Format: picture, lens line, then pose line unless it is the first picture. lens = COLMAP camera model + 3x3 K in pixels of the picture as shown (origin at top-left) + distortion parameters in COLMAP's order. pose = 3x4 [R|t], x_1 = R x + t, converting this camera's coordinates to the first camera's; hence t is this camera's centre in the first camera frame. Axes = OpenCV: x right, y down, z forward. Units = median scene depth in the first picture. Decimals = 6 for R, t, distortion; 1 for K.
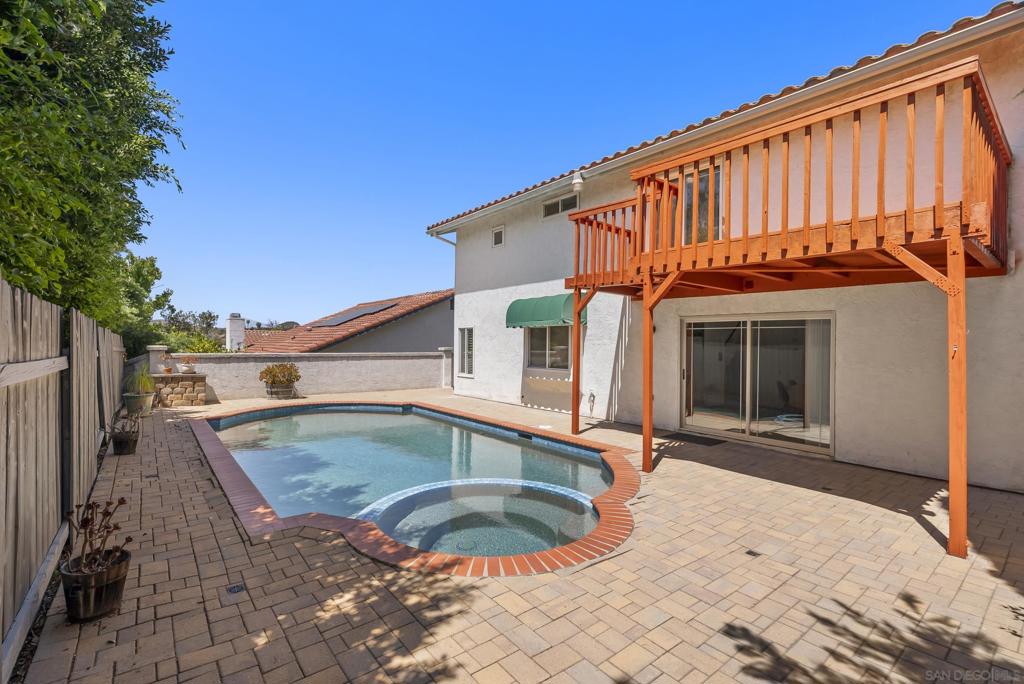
lens RADIAL K [[454.2, 0, 514.4], [0, 454.2, 346.6], [0, 0, 1]] dist [-0.009814, 0.000860]
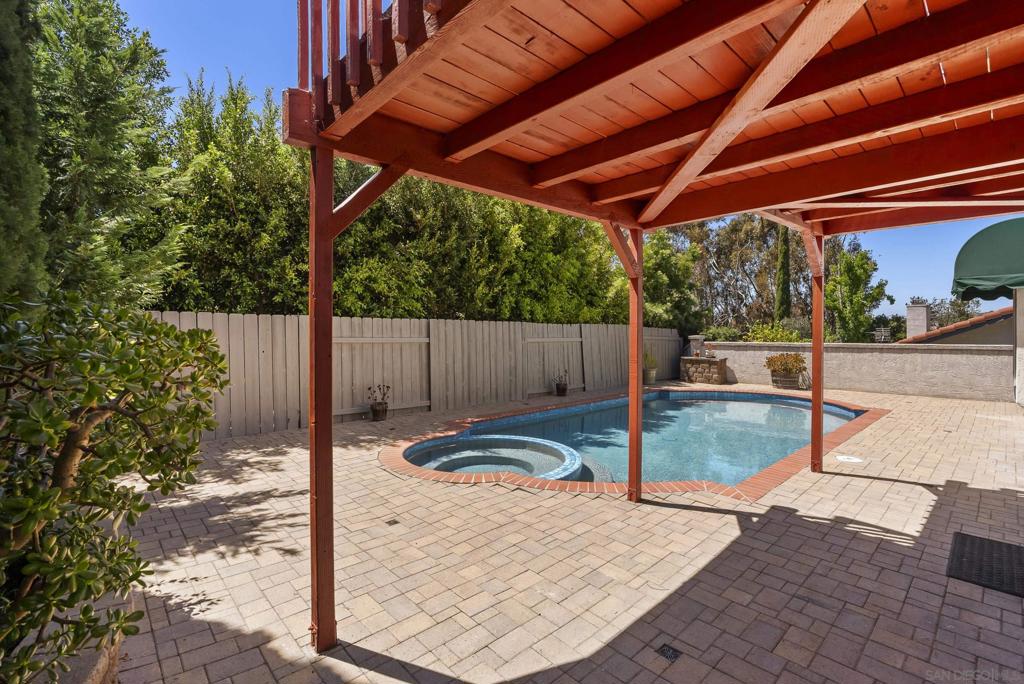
lens RADIAL K [[454.2, 0, 511.6], [0, 454.2, 339.1], [0, 0, 1]] dist [-0.009814, 0.000860]
pose [[0.062692, 0.002861, -0.998029, 0.530119], [0.003368, 0.999990, 0.003078, 0.000959], [0.998027, -0.003554, 0.062682, 0.383087]]
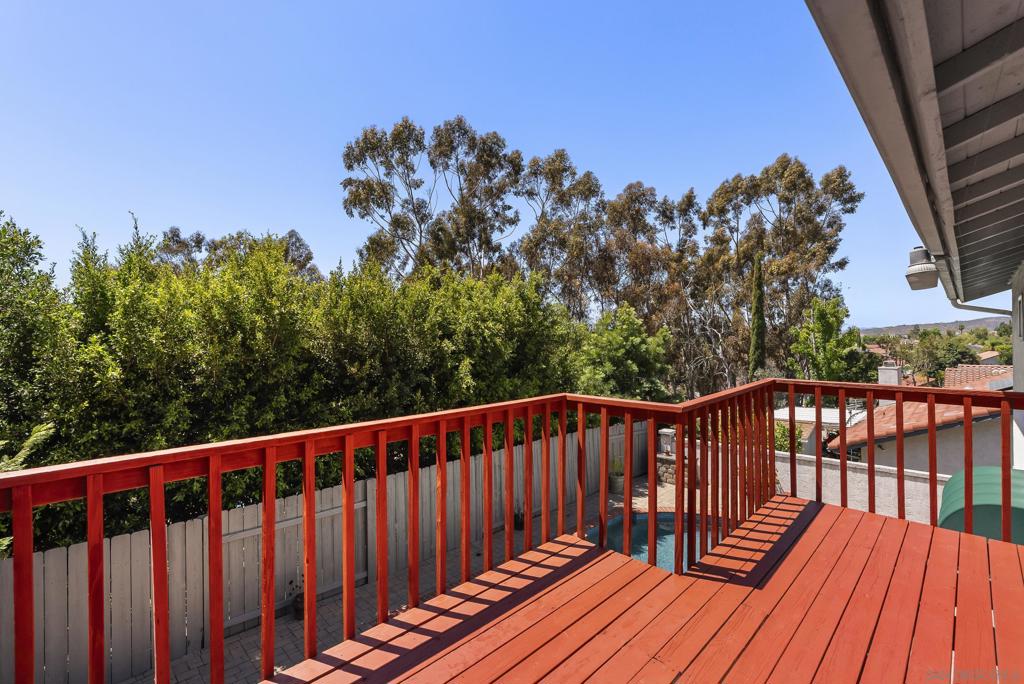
lens RADIAL K [[454.2, 0, 512.2], [0, 454.2, 342.7], [0, 0, 1]] dist [-0.009814, 0.000860]
pose [[0.101841, -0.015405, -0.994681, 0.462055], [0.004223, 0.999878, -0.015053, -0.245933], [0.994792, -0.002668, 0.101894, 0.447705]]
